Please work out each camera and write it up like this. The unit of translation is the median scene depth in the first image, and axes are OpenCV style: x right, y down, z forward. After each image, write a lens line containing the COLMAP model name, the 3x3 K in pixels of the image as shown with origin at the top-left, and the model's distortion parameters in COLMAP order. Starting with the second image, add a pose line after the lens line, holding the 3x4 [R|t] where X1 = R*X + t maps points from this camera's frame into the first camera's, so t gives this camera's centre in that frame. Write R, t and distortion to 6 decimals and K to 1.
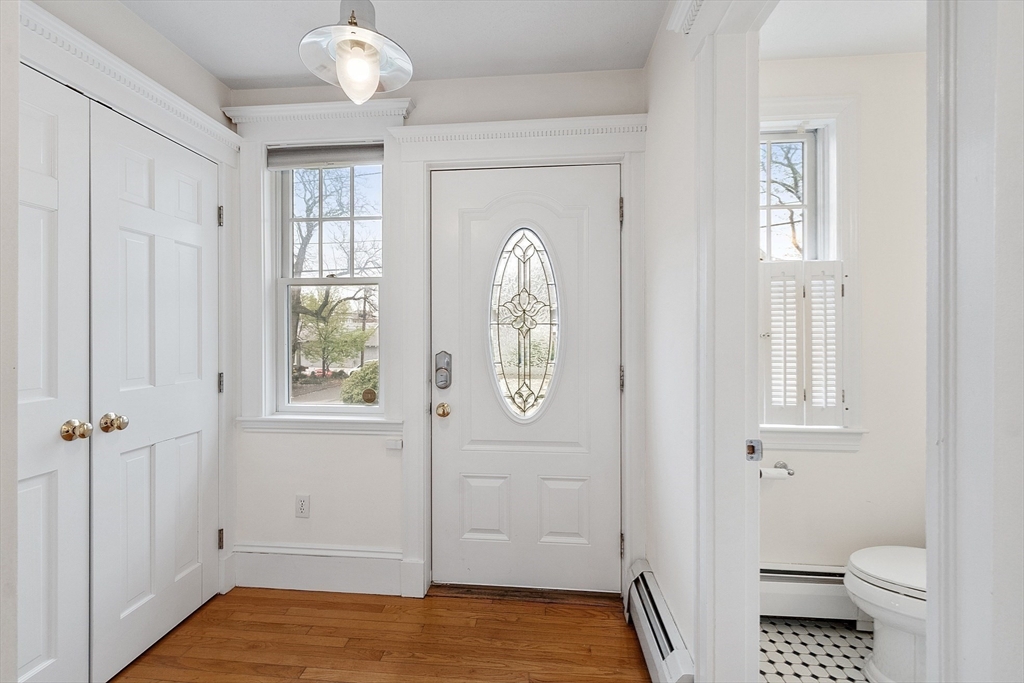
lens RADIAL K [[436.9, 0, 512.0], [0, 436.9, 341.5], [0, 0, 1]] dist [-0.000393, -0.000351]
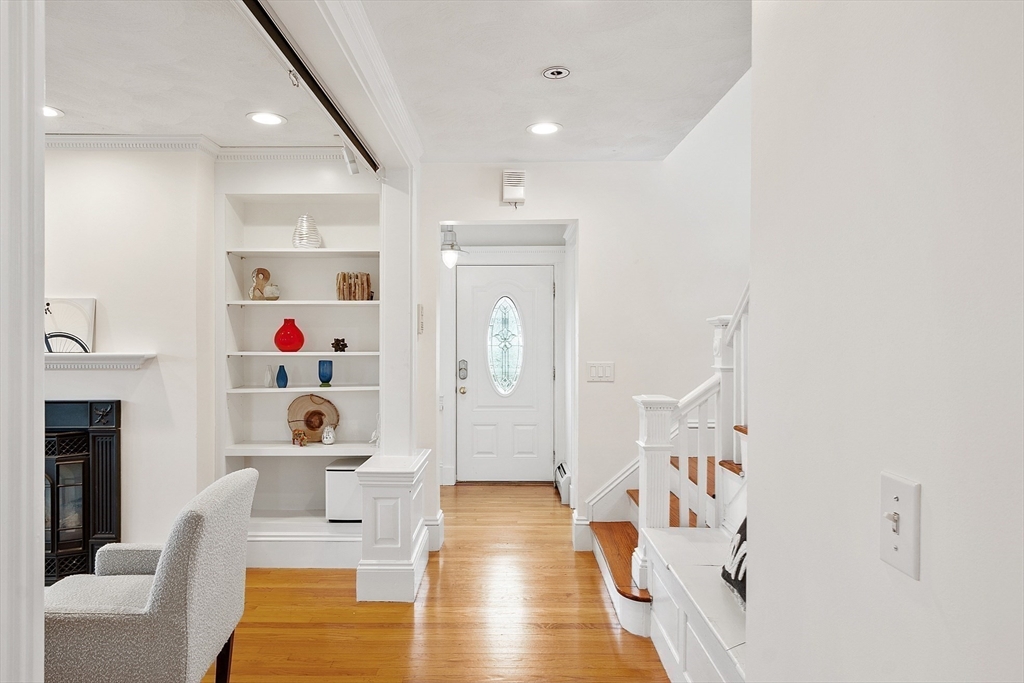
lens RADIAL K [[590.4, 0, 512.2], [0, 590.4, 351.6], [0, 0, 1]] dist [0.002658, 0.000805]
pose [[0.995773, 0.000971, 0.091847, -0.181720], [-0.001162, 0.999997, 0.002031, -0.020150], [-0.091845, -0.002129, 0.995771, -1.619868]]
